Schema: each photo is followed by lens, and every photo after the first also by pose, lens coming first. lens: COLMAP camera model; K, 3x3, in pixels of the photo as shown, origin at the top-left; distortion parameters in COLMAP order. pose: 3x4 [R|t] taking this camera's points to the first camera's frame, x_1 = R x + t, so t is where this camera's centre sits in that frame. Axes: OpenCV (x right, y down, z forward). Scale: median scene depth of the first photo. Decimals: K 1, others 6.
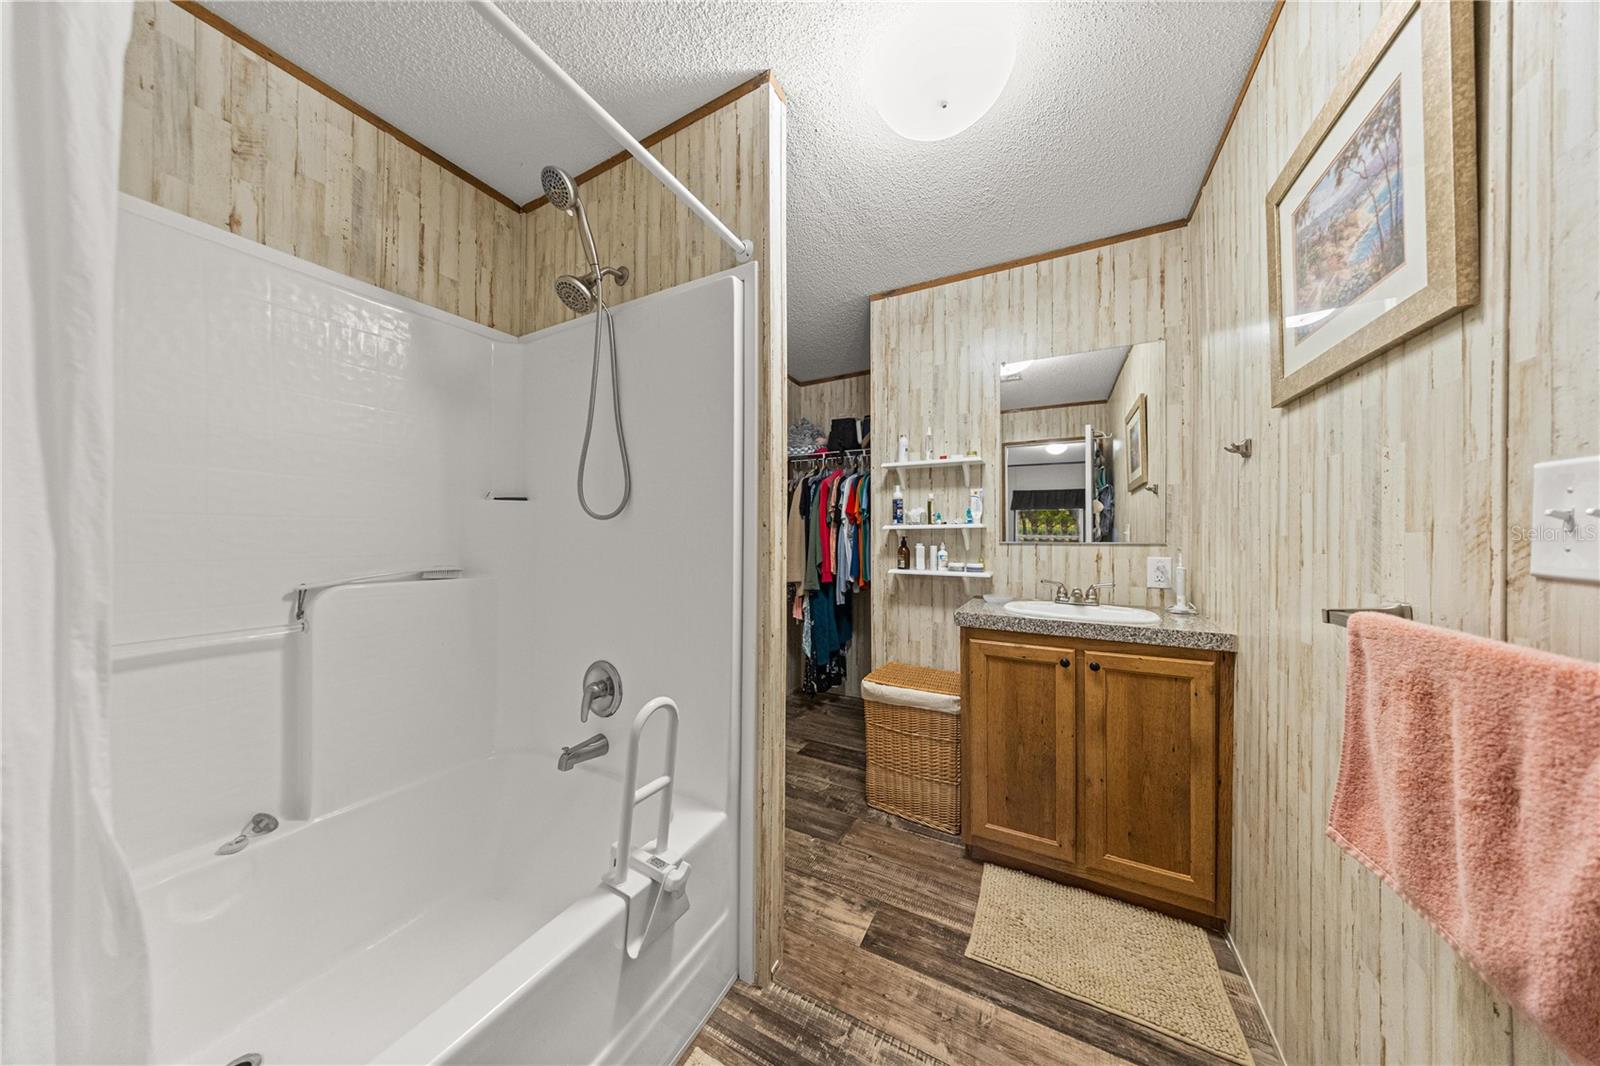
lens RADIAL K [[467.3, 0, 806.8], [0, 467.3, 535.1], [0, 0, 1]] dist [0.000618, -0.000064]
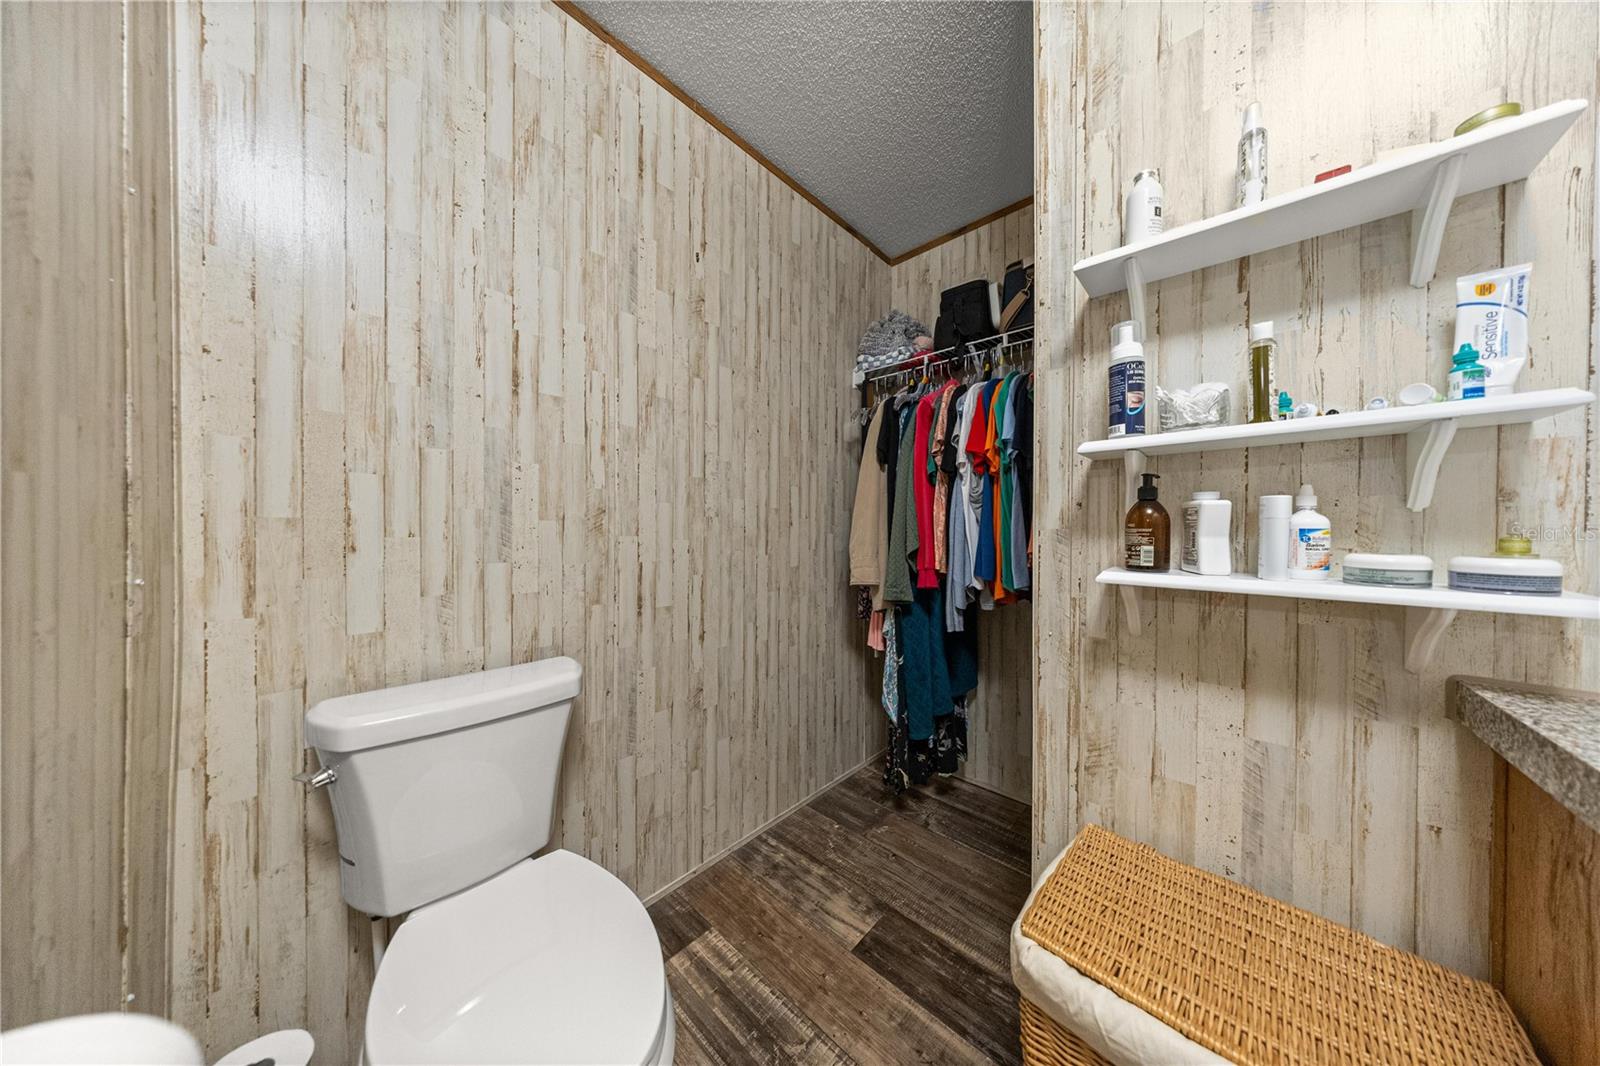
lens RADIAL K [[467.3, 0, 793.1], [0, 467.3, 527.6], [0, 0, 1]] dist [0.000618, -0.000064]
pose [[0.960863, 0.004215, -0.276991, 0.043314], [-0.002558, 0.999977, 0.006343, 0.030466], [0.277011, -0.005386, 0.960852, 0.456517]]
